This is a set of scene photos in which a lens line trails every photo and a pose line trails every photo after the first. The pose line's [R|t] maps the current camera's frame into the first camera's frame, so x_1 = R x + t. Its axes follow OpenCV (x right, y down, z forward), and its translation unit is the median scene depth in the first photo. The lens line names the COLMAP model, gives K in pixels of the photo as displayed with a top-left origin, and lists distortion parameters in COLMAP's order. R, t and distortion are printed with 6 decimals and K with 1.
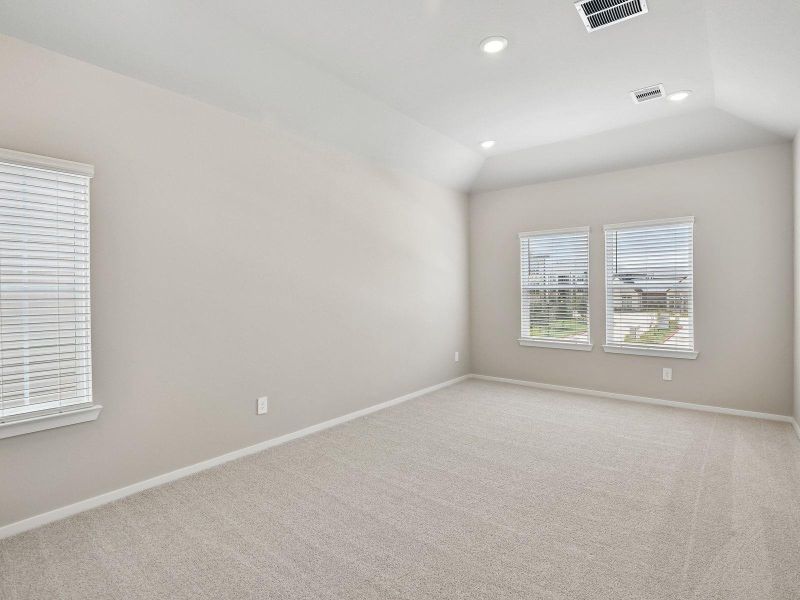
lens RADIAL K [[413.2, 0, 402.8], [0, 413.2, 288.2], [0, 0, 1]] dist [-0.010811, -0.001264]
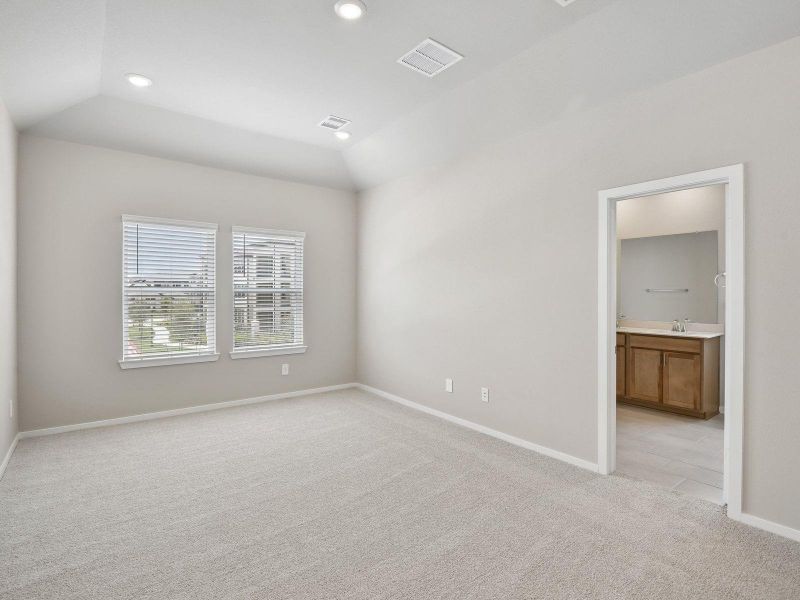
lens RADIAL K [[413.2, 0, 402.8], [0, 413.2, 288.2], [0, 0, 1]] dist [-0.010811, -0.001264]
pose [[0.223508, 0.012456, 0.974622, -0.346041], [-0.017286, 0.999812, -0.008814, -0.007087], [-0.974549, -0.014878, 0.223681, 0.396970]]
